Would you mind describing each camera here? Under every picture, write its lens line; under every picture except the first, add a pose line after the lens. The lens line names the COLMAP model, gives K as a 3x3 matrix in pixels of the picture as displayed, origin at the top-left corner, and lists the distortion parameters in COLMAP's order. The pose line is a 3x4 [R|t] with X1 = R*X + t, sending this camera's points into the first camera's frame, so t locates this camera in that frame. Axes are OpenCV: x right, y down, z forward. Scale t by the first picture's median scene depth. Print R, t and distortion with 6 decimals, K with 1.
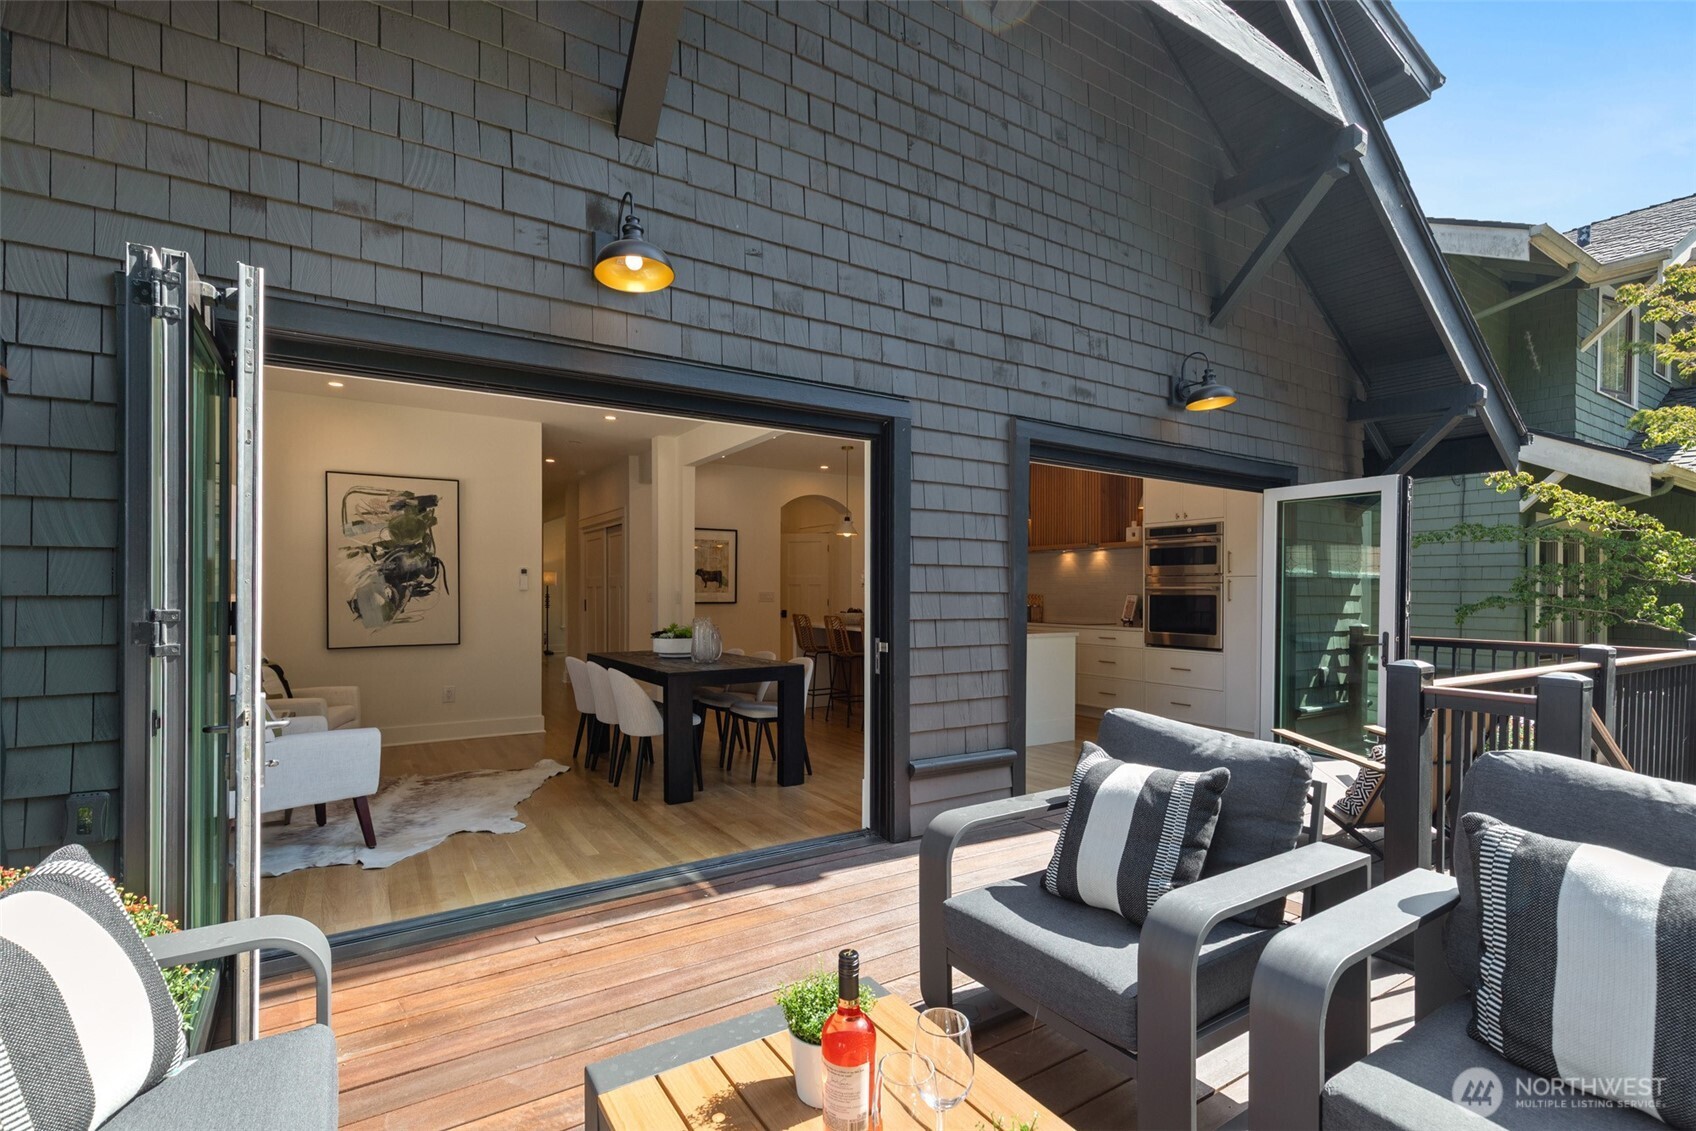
lens RADIAL K [[785.2, 0, 847.5], [0, 785.2, 586.6], [0, 0, 1]] dist [-0.000639, 0.000309]
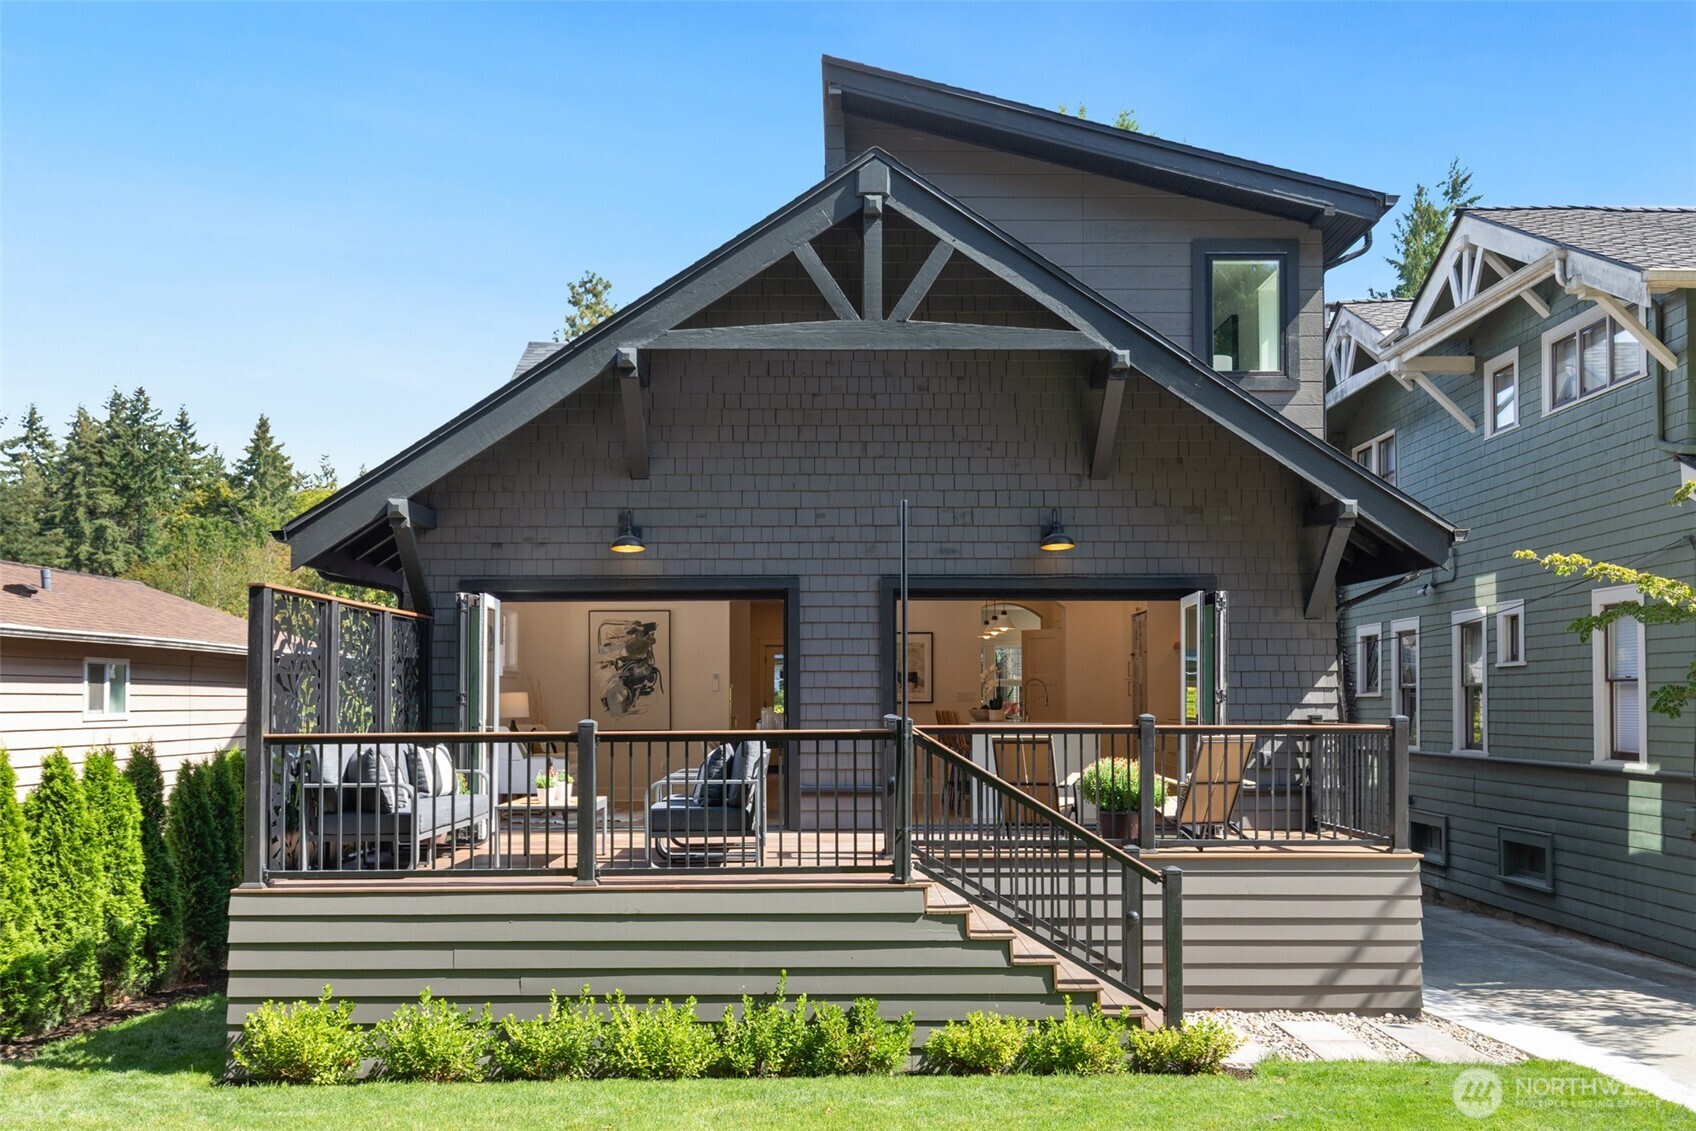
lens RADIAL K [[1568.0, 0, 848.0], [0, 1568.0, 565.5], [0, 0, 1]] dist [0.002598, 0.001052]
pose [[0.841100, -0.051829, -0.538391, 1.806720], [0.007906, 0.996470, -0.083576, 0.025665], [0.540822, 0.066039, 0.838541, -1.645209]]
